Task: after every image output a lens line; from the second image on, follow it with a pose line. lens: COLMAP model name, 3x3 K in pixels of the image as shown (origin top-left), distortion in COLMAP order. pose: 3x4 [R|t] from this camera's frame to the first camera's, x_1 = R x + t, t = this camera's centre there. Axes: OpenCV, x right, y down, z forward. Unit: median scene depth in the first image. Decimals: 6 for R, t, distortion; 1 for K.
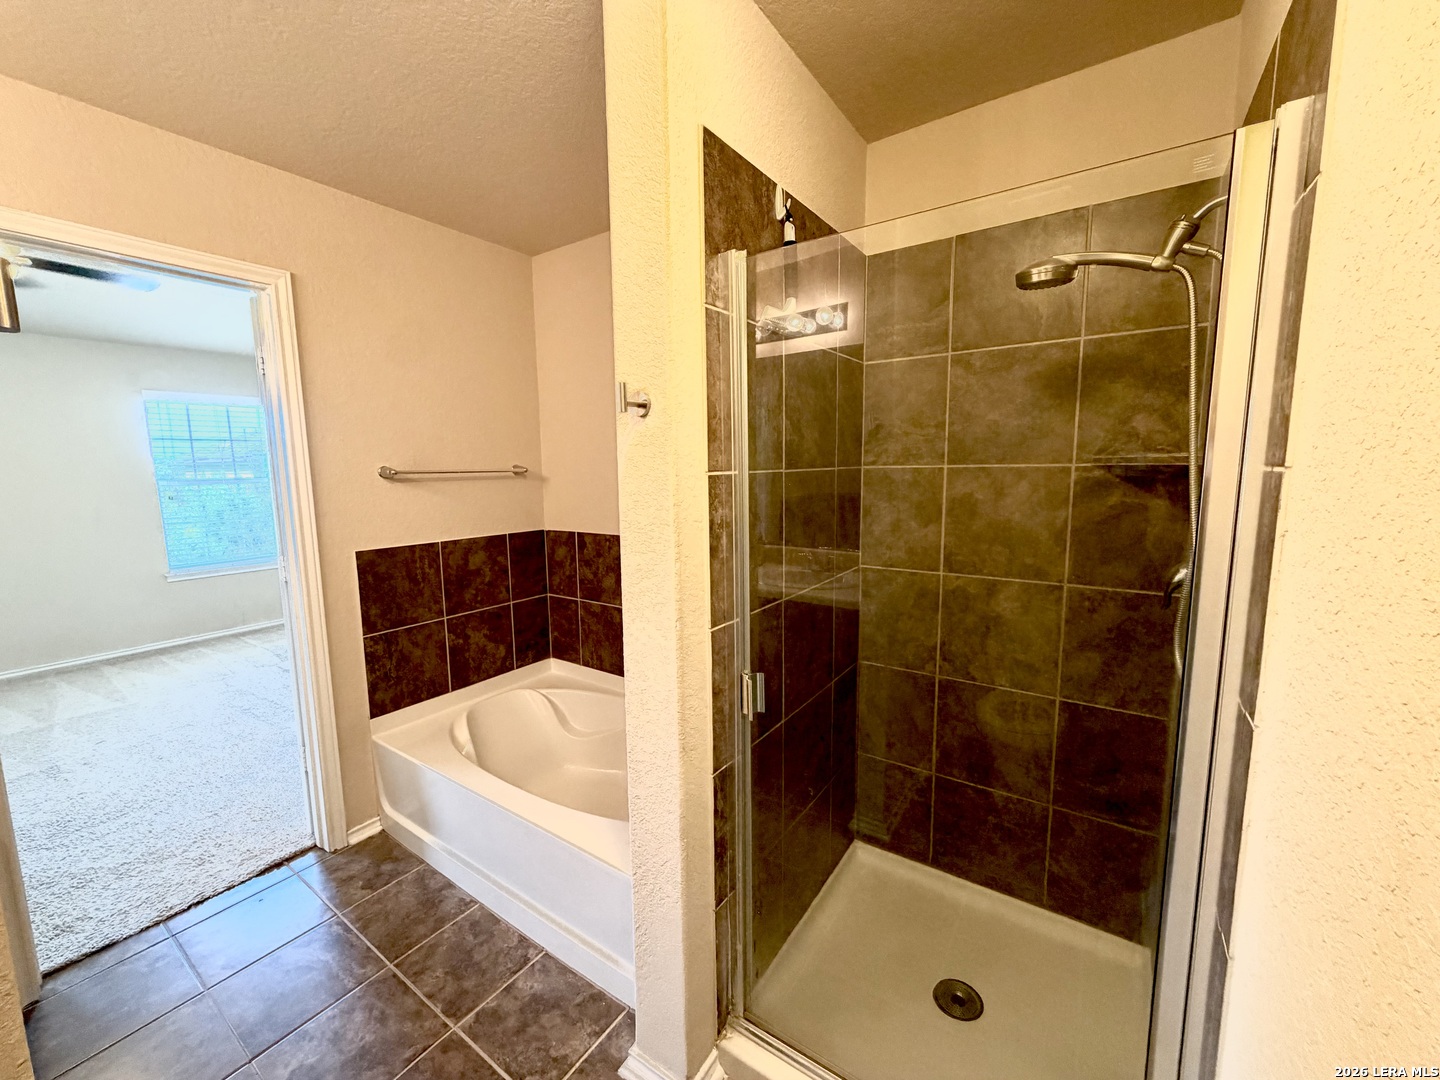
lens RADIAL K [[575.7, 0, 718.5], [0, 575.7, 540.6], [0, 0, 1]] dist [-0.000089, 0.000541]
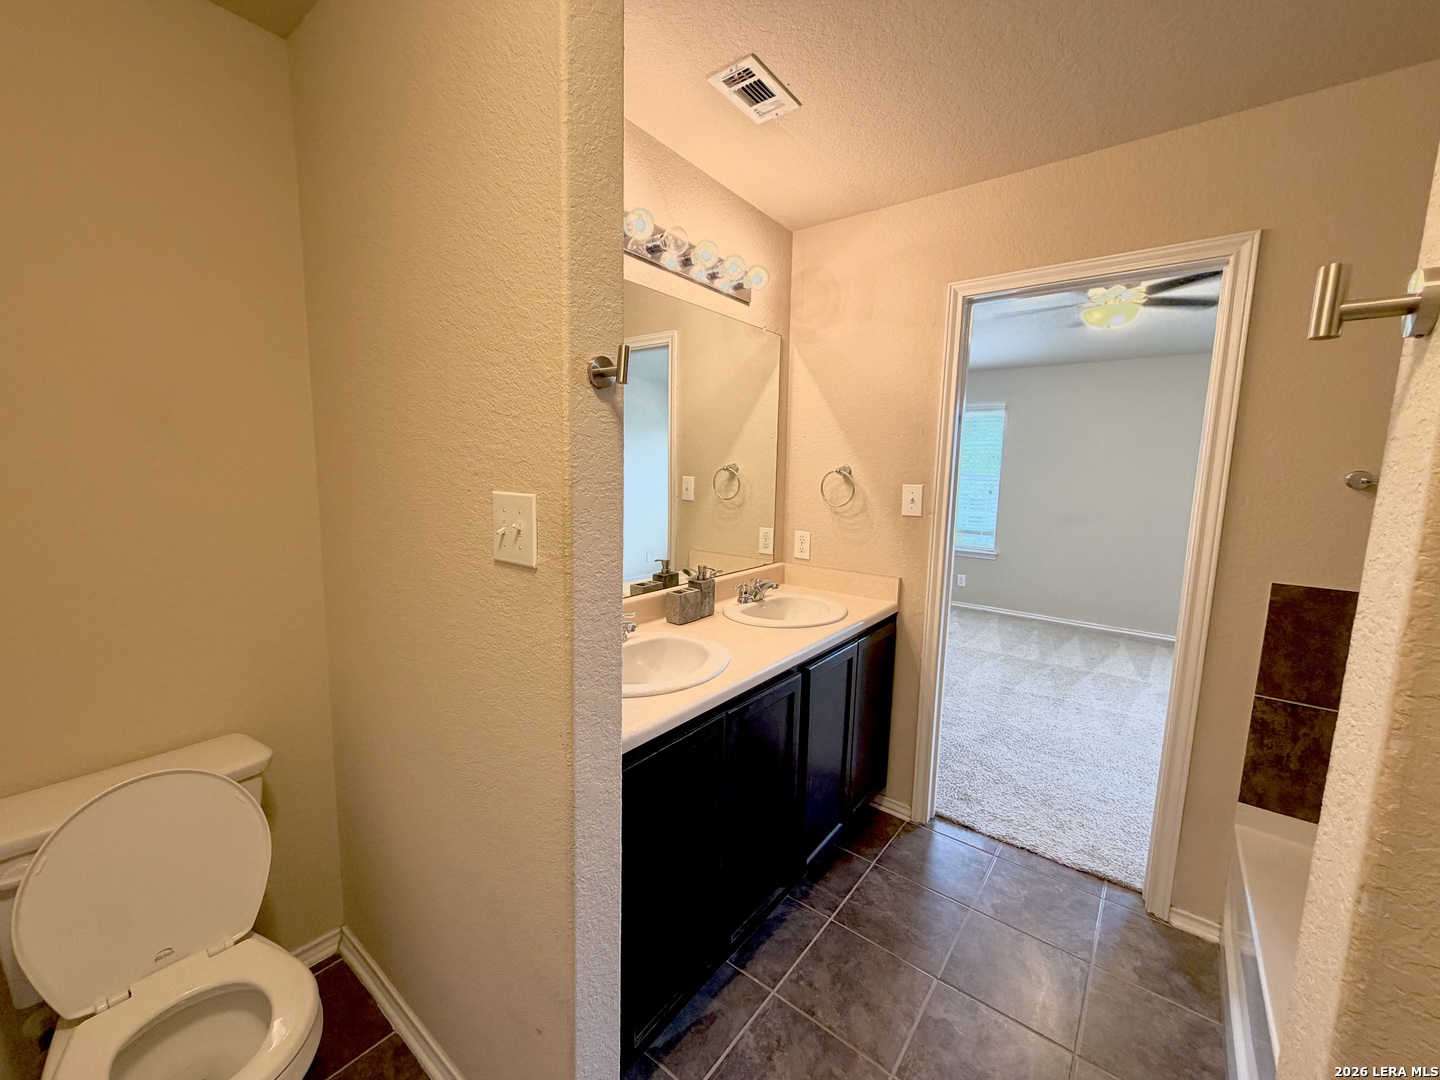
lens RADIAL K [[575.7, 0, 710.5], [0, 575.7, 539.6], [0, 0, 1]] dist [-0.000089, 0.000541]
pose [[-0.064030, 0.139470, -0.988154, 0.150574], [-0.151240, 0.977393, 0.147751, -0.036519], [0.986421, 0.158909, -0.041489, 0.297421]]
